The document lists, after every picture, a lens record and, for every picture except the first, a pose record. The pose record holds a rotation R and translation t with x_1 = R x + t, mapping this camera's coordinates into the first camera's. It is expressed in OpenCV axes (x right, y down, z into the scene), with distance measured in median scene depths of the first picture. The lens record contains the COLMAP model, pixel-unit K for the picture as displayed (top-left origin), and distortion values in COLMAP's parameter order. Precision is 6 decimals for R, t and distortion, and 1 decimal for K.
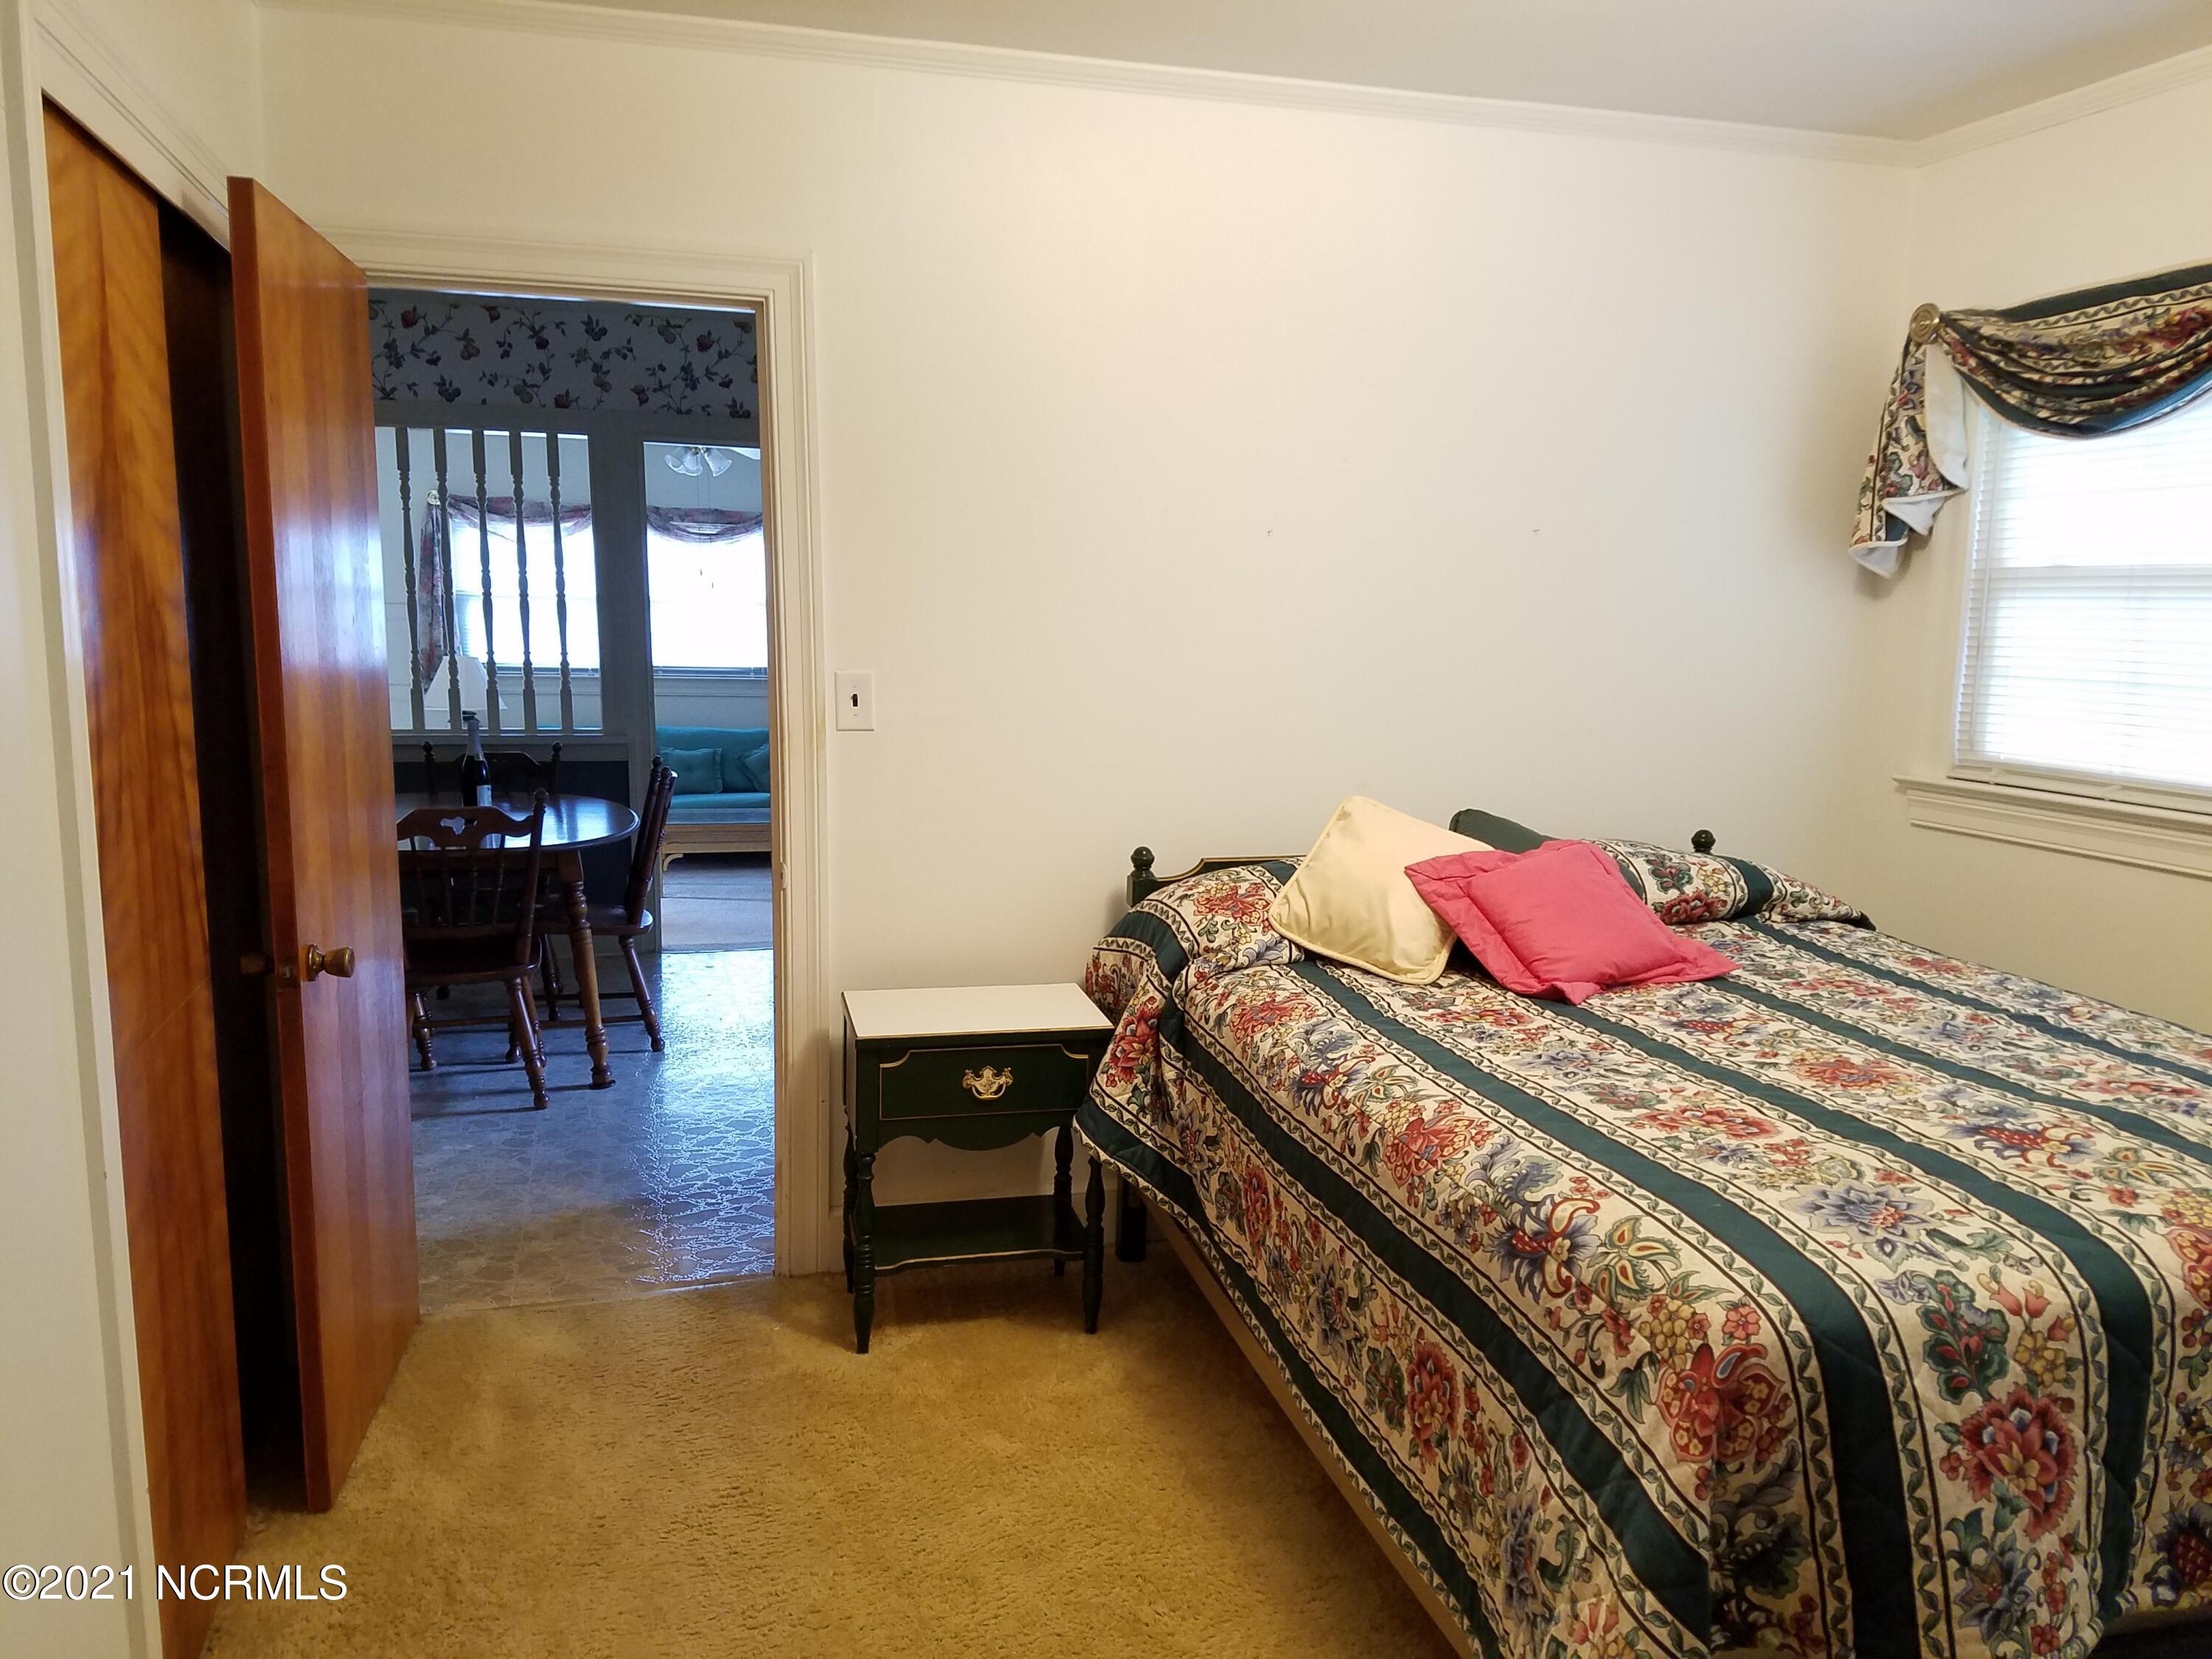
lens RADIAL K [[1764.3, 0, 1121.9], [0, 1764.3, 861.4], [0, 0, 1]] dist [0.277603, -0.445886]
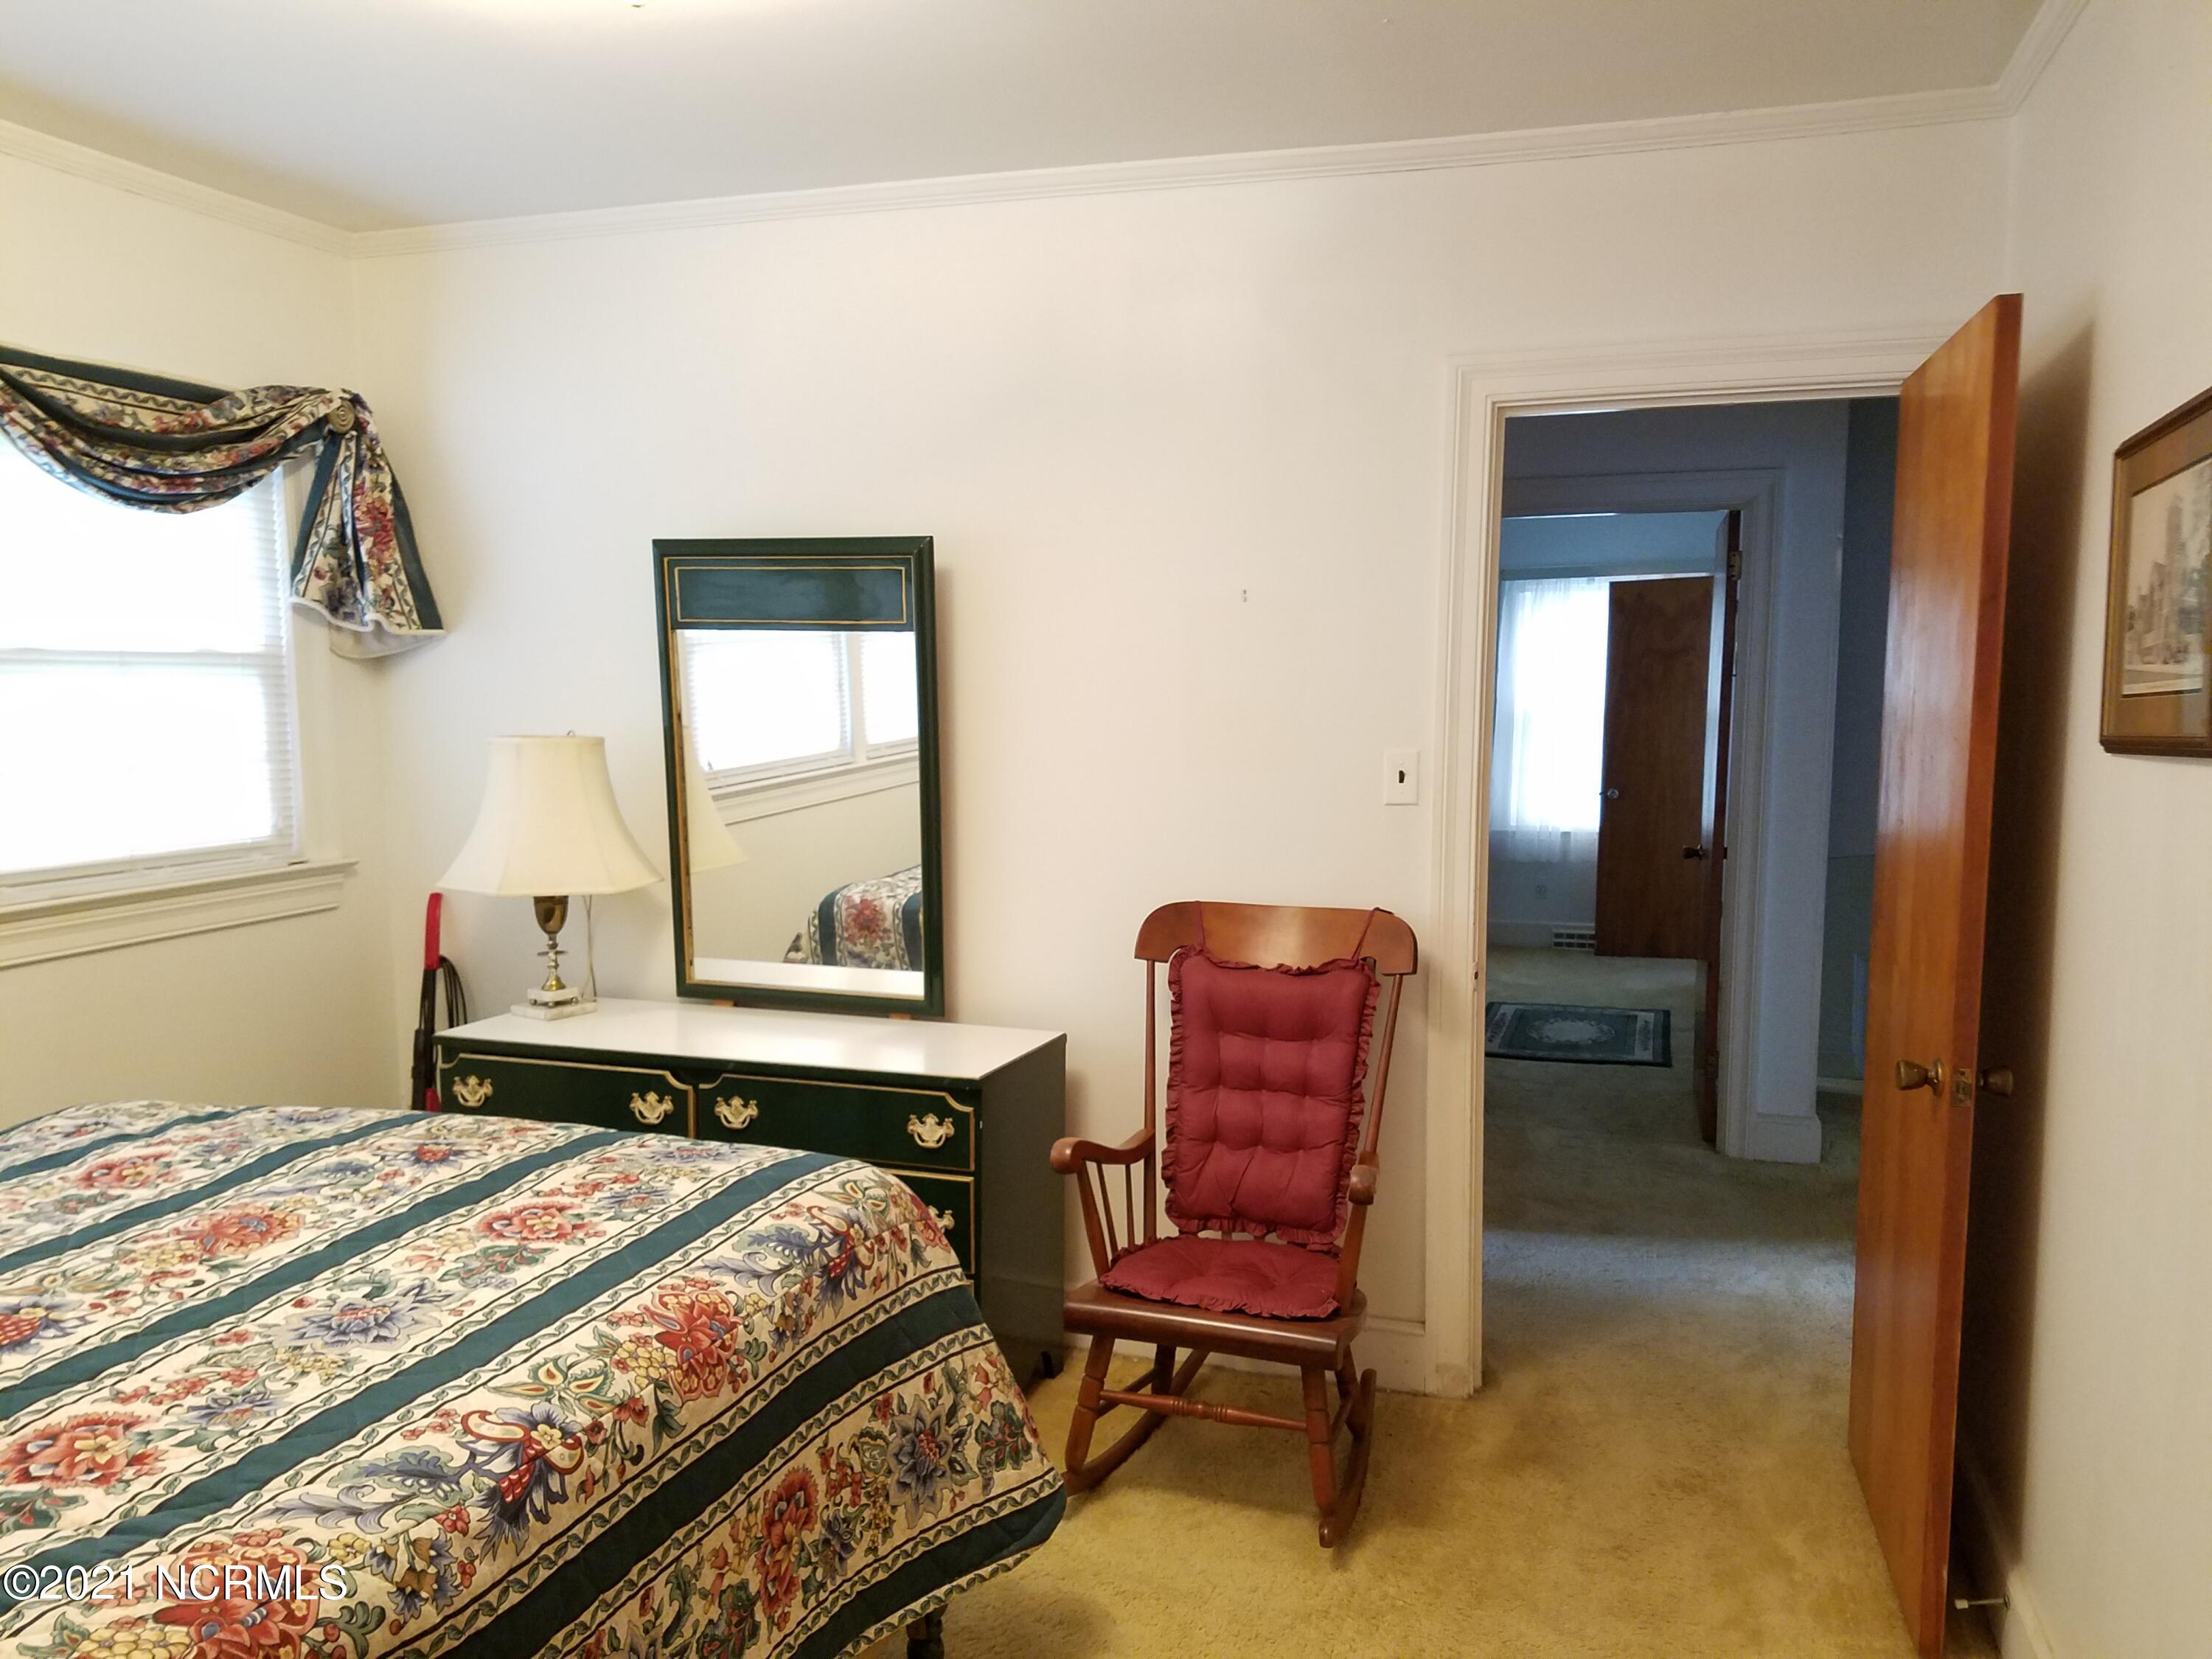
lens RADIAL K [[1764.3, 0, 1121.9], [0, 1764.3, 861.4], [0, 0, 1]] dist [0.277603, -0.445886]
pose [[-0.843424, -0.075757, 0.531880, -0.449522], [0.061172, 0.970028, 0.235167, -0.255904], [-0.533754, 0.230882, -0.813511, 1.553996]]
